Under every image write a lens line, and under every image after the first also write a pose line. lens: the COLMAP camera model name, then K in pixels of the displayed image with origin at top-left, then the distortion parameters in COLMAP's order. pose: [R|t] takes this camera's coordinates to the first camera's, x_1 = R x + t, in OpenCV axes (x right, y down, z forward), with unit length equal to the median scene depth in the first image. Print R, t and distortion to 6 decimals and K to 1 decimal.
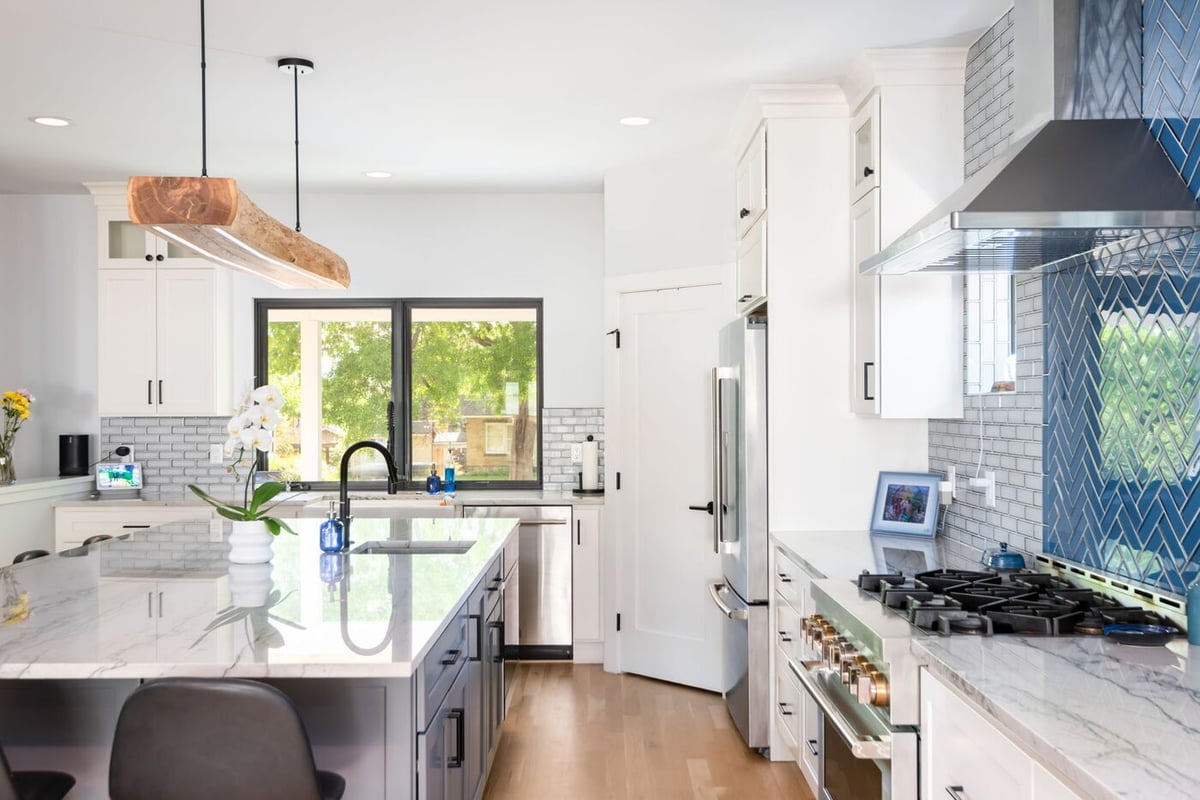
lens RADIAL K [[1181.8, 0, 600.0], [0, 1181.8, 400.0], [0, 0, 1]] dist [0.047362, -0.007467]
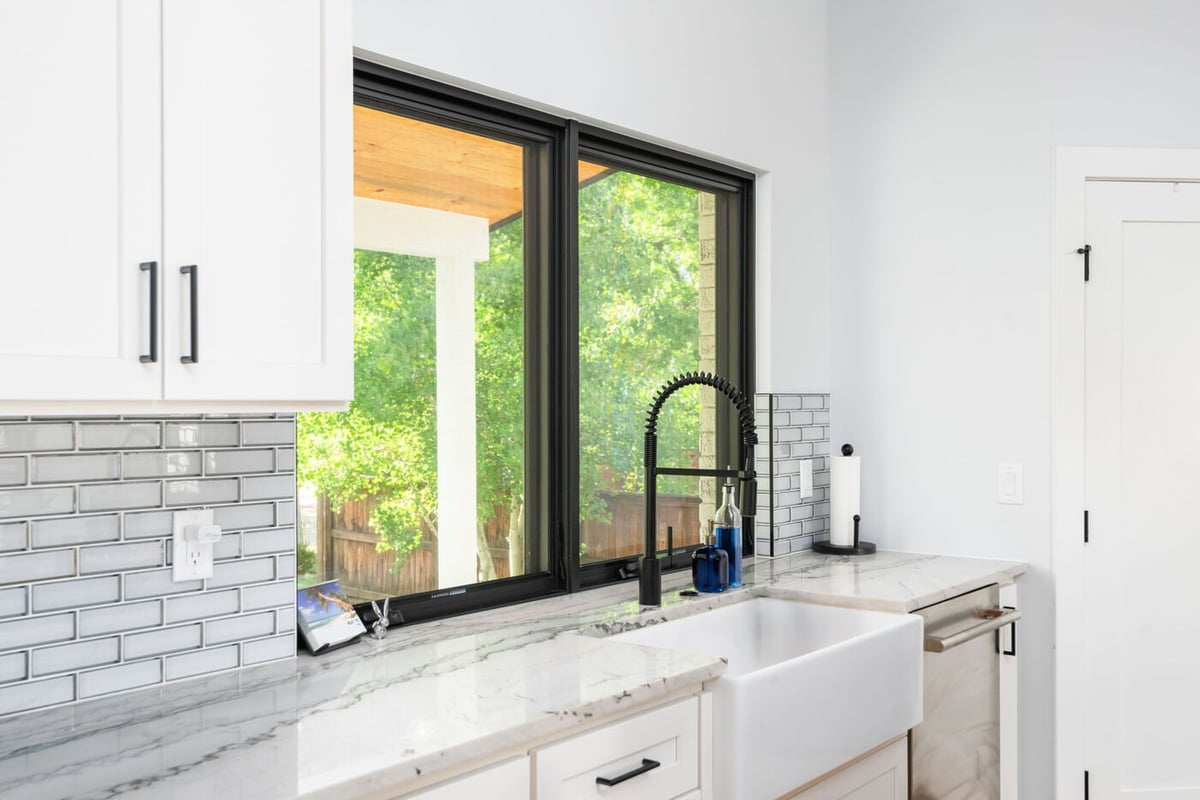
lens RADIAL K [[1141.2, 0, 609.2], [0, 1141.2, 402.4], [0, 0, 1]] dist [0.028480, -0.008021]
pose [[0.623101, 0.002434, 0.782138, -0.637437], [-0.003012, 0.999995, -0.000712, 0.015258], [-0.782136, -0.001912, 0.623105, 1.009347]]
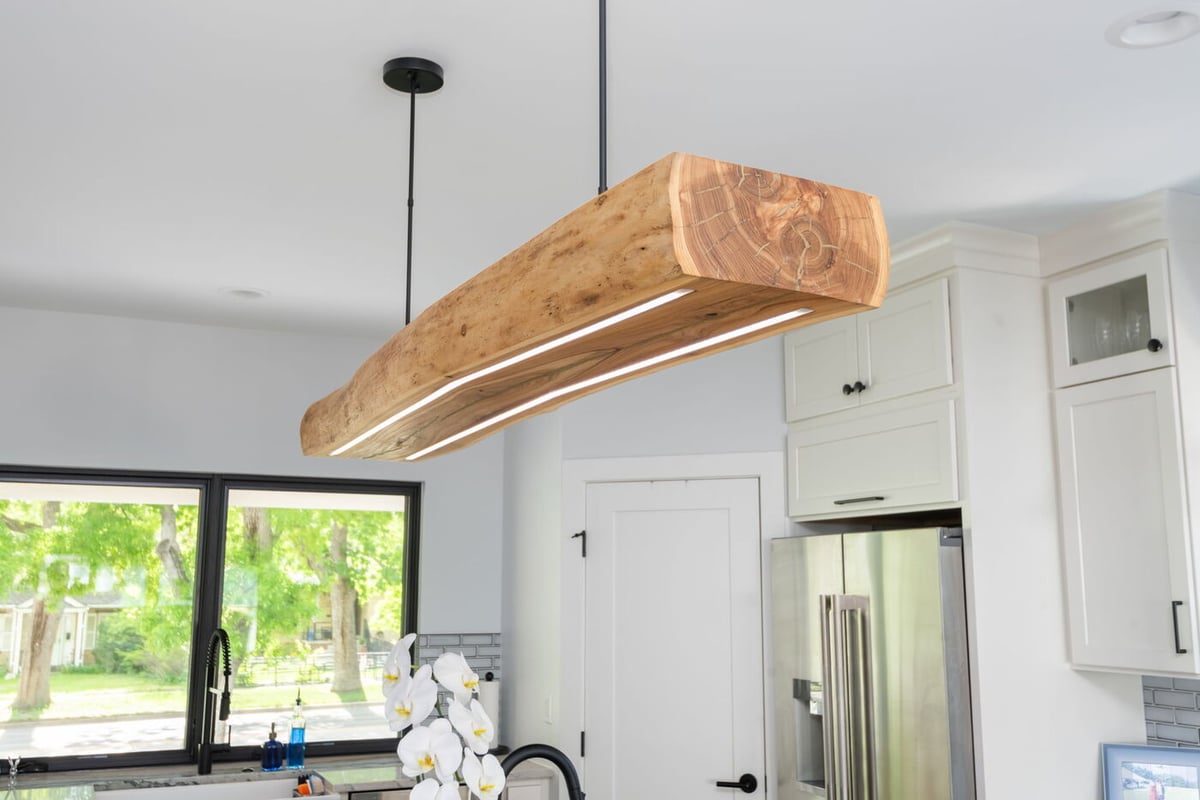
lens RADIAL K [[1141.2, 0, 609.2], [0, 1141.2, 402.4], [0, 0, 1]] dist [0.028480, -0.008021]
pose [[0.910940, 0.072025, 0.406202, -0.320160], [-0.007037, 0.987211, -0.159264, -0.030750], [-0.412478, 0.142222, 0.899797, 0.404347]]
